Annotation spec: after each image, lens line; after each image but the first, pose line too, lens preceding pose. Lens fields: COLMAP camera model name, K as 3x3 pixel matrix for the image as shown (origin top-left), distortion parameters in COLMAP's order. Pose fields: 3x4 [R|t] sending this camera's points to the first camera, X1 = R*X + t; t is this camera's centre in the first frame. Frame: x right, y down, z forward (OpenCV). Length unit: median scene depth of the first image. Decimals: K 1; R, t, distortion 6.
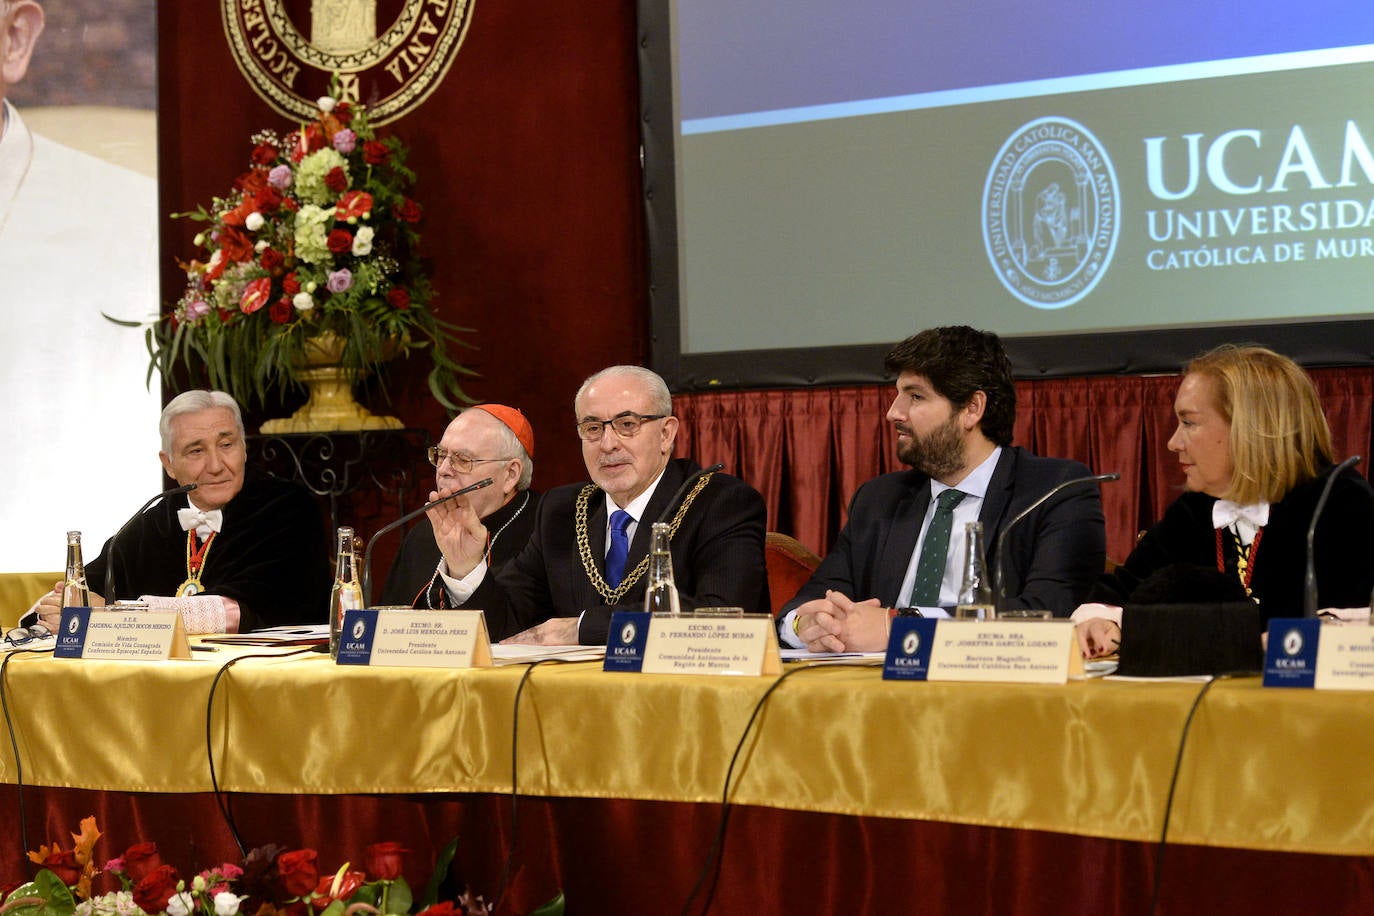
lens RADIAL K [[2959.5, 0, 687.0], [0, 2959.5, 458.0], [0, 0, 1]] dist [-0.093756, -0.196273]
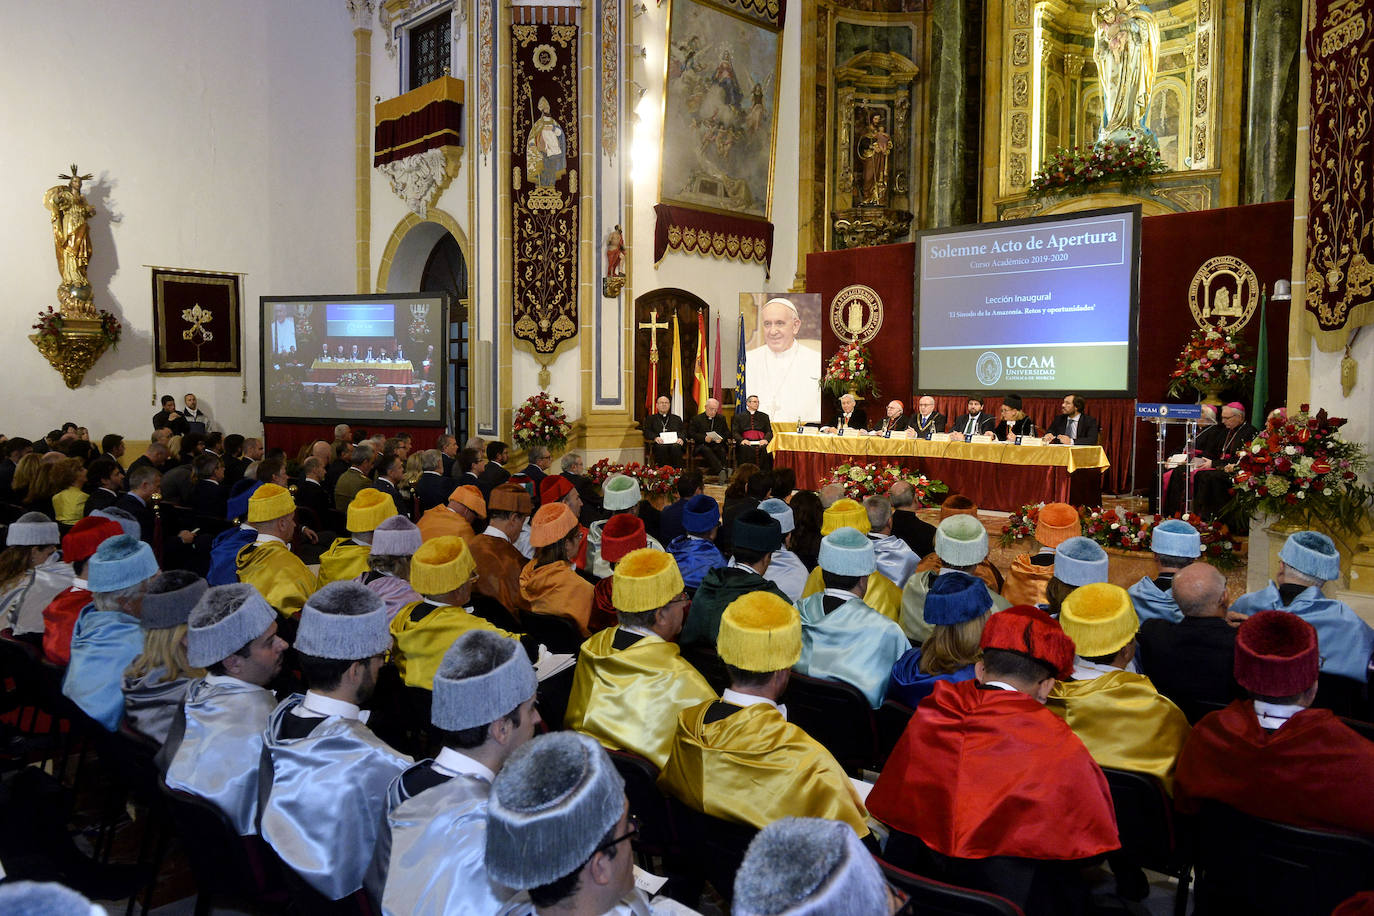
lens RADIAL K [[999.2, 0, 645.8], [0, 999.2, 434.3], [0, 0, 1]] dist [-0.008808, -0.003126]
pose [[0.979403, 0.046243, -0.196546, -0.147991], [-0.036325, 0.997892, 0.053771, -0.035917], [0.198618, -0.045524, 0.979019, -1.075895]]
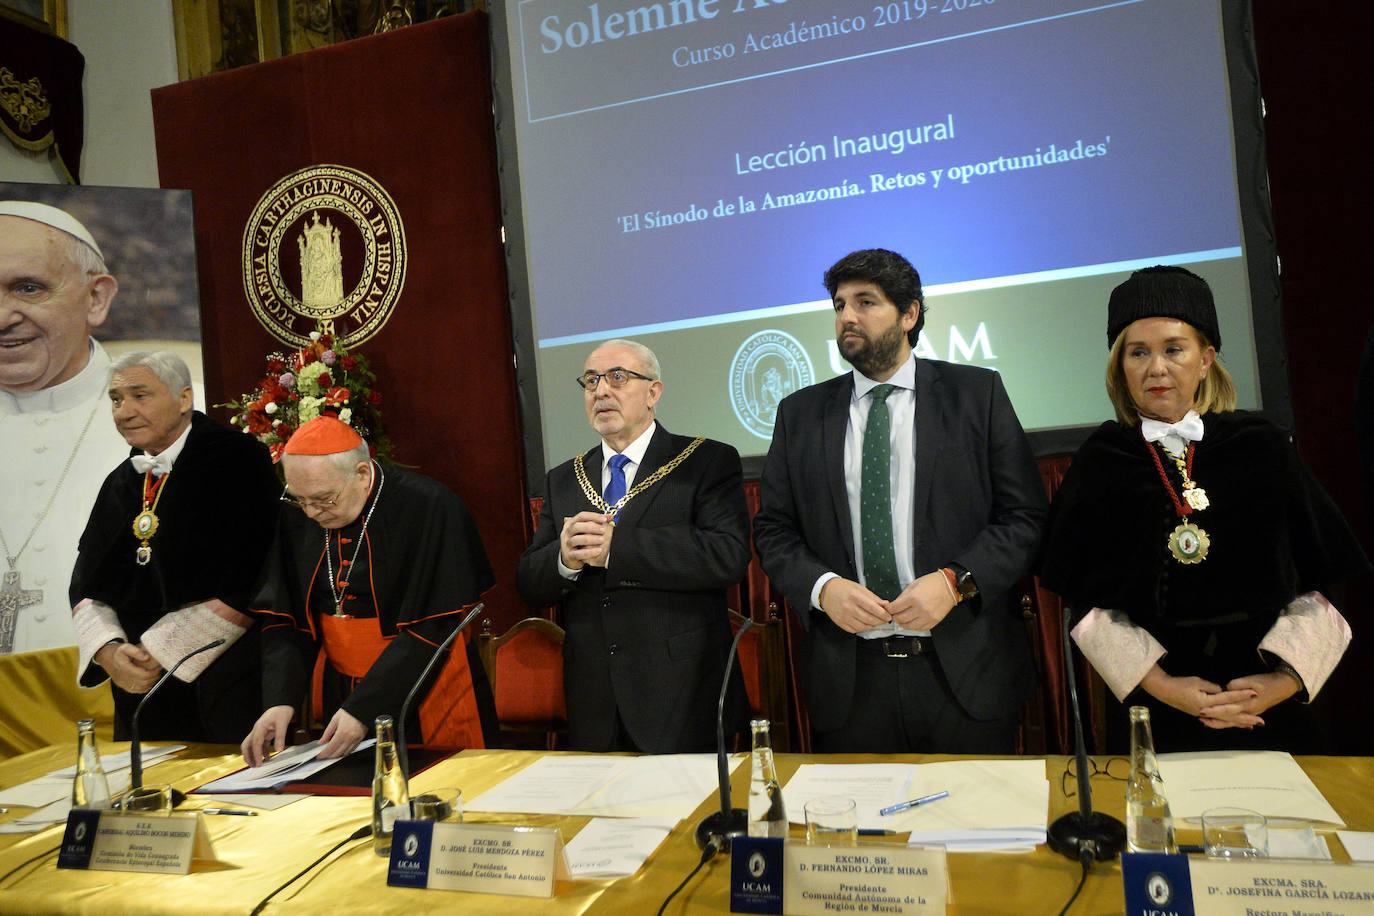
lens RADIAL K [[967.7, 0, 766.5], [0, 967.7, 437.9], [0, 0, 1]] dist [-0.040510, 0.045844]
pose [[0.945973, -0.051647, 0.320106, -0.066515], [0.061847, 0.997848, -0.021771, -0.040039], [-0.318292, 0.040392, 0.947132, 0.468964]]
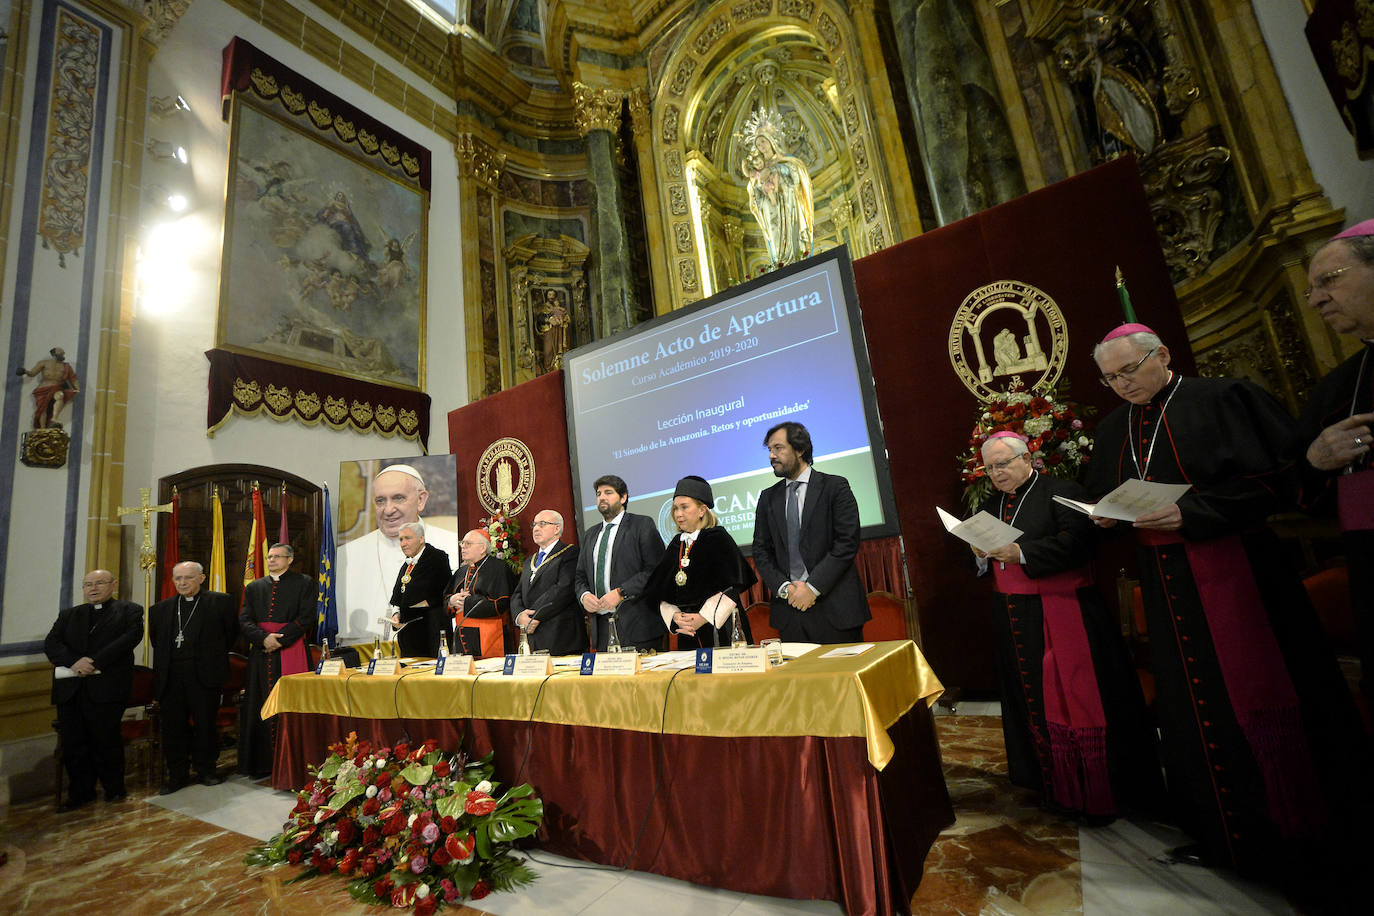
lens RADIAL K [[607.0, 0, 668.2], [0, 607.0, 475.9], [0, 0, 1]] dist [-0.077776, 0.031444]
pose [[0.996188, -0.078059, 0.038940, 0.090020], [0.083696, 0.981103, -0.174446, -0.006232], [-0.024587, 0.177040, 0.983896, 0.217636]]
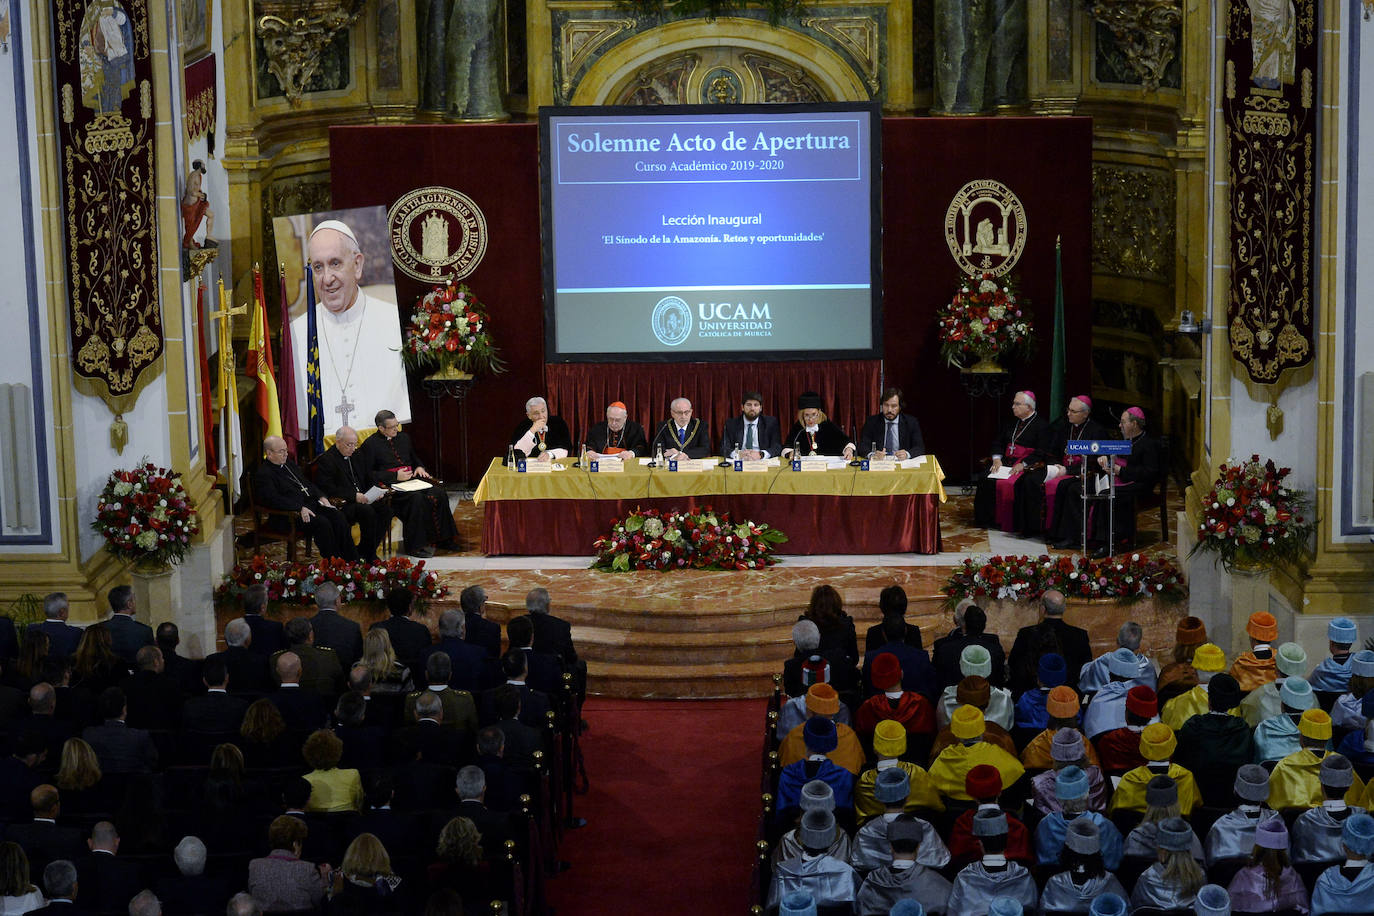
lens RADIAL K [[3499.2, 0, 687.0], [0, 3499.2, 458.0], [0, 0, 1]] dist [-0.095529, 0.165465]
pose [[0.842274, -0.092536, 0.531048, -2.377867], [-0.006836, 0.983242, 0.182175, -0.762161], [-0.539006, -0.157071, 0.827527, -2.919095]]
